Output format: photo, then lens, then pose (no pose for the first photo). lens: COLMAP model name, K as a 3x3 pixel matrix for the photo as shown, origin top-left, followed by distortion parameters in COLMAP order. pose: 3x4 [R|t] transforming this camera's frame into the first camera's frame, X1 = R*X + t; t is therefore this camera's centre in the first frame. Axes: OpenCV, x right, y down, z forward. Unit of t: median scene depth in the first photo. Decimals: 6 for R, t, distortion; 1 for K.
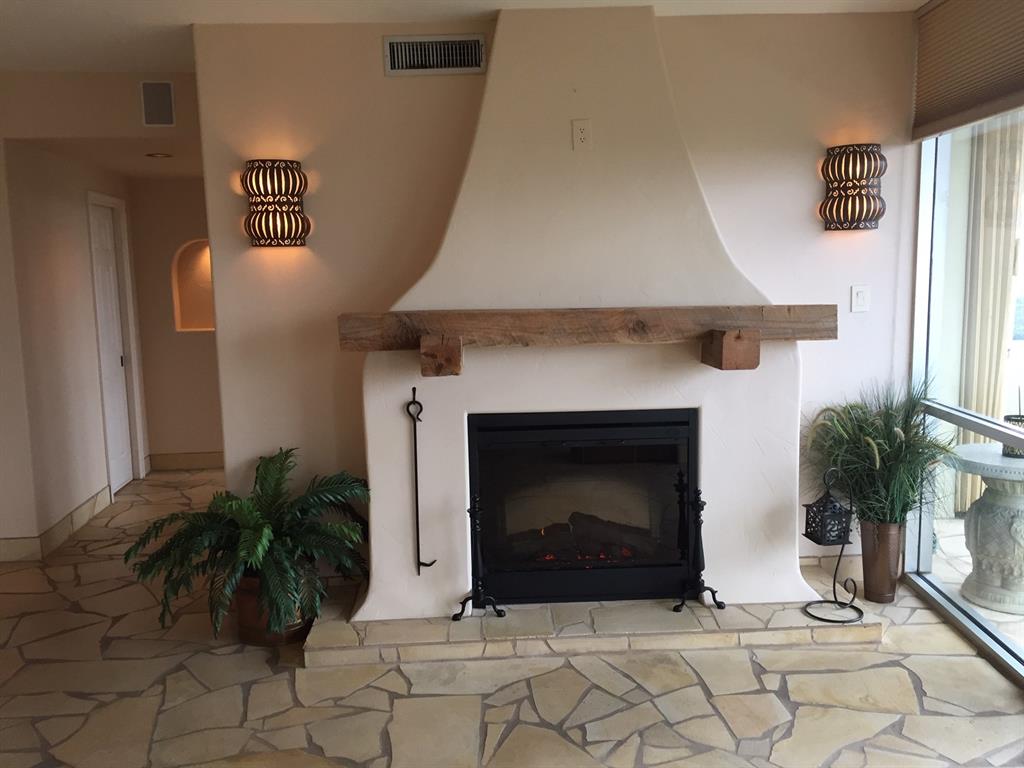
lens RADIAL K [[876.7, 0, 514.9], [0, 876.7, 391.1], [0, 0, 1]] dist [0.082830, -0.111710]
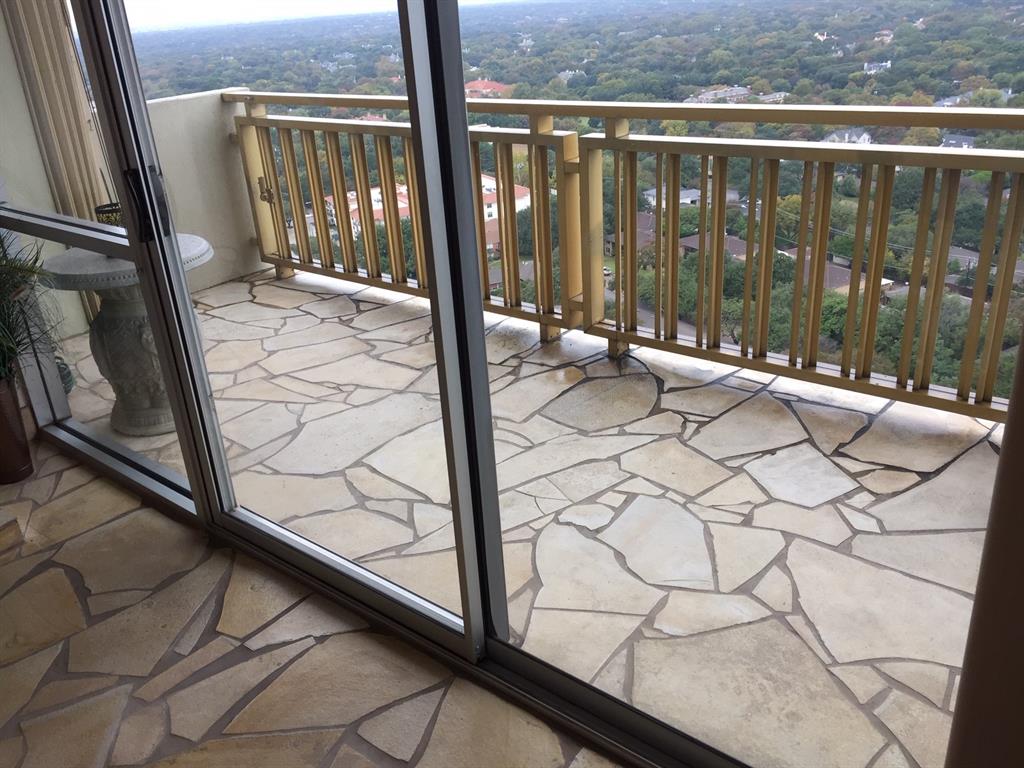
lens RADIAL K [[876.7, 0, 512.2], [0, 876.7, 395.1], [0, 0, 1]] dist [0.082830, -0.111710]
pose [[0.607358, -0.341052, 0.717496, 0.150815], [0.163796, 0.937514, 0.306983, -0.002143], [-0.777359, -0.068926, 0.625269, 0.189617]]
